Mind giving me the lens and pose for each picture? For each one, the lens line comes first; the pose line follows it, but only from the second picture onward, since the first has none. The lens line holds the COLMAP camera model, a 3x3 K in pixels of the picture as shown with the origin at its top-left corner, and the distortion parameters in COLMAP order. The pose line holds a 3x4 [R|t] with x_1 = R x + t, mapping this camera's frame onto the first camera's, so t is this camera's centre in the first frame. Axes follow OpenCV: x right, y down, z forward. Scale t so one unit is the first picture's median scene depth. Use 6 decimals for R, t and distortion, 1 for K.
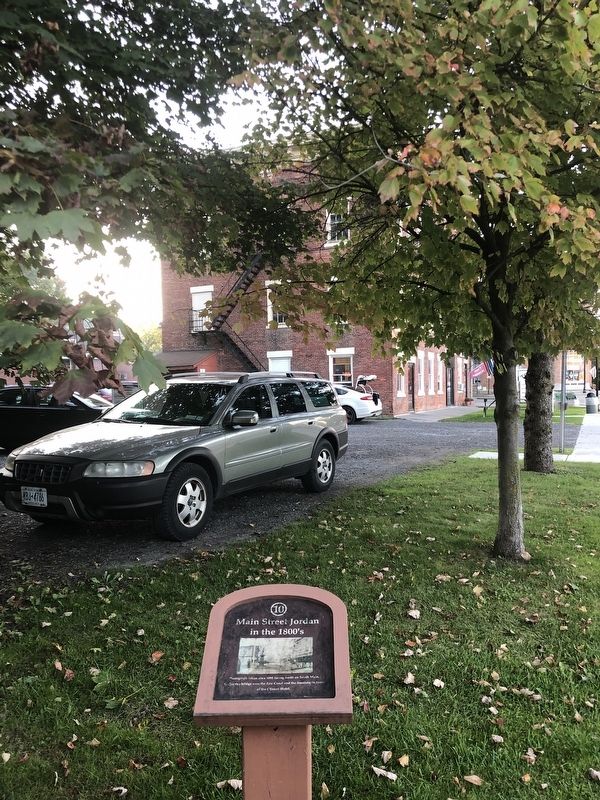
lens RADIAL K [[655.5, 0, 298.3], [0, 655.5, 394.5], [0, 0, 1]] dist [0.053512, -0.047243]
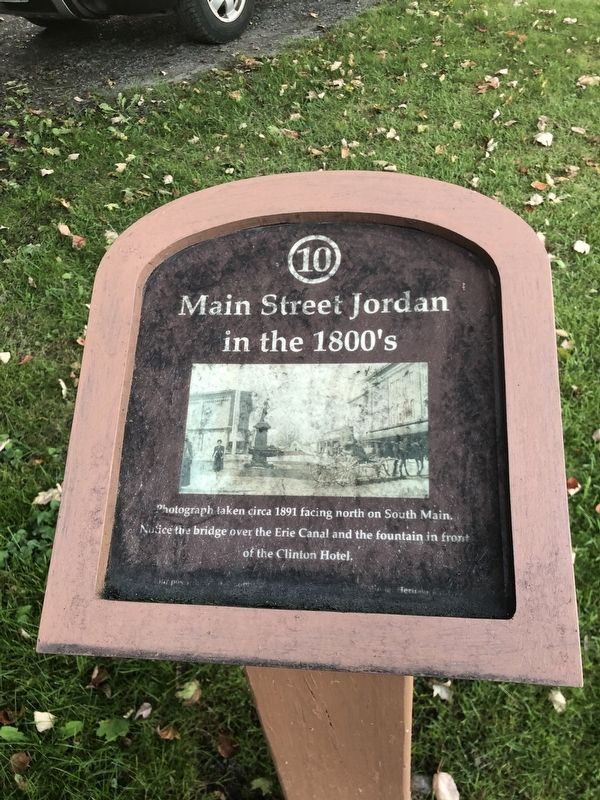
lens RADIAL K [[665.1, 0, 320.1], [0, 665.1, 399.1], [0, 0, 1]] dist [0.009780, 0.003349]
pose [[0.995910, -0.006690, -0.090105, 0.000150], [0.063993, 0.756254, 0.651141, 0.070947], [0.063786, -0.654244, 0.753589, 0.296366]]
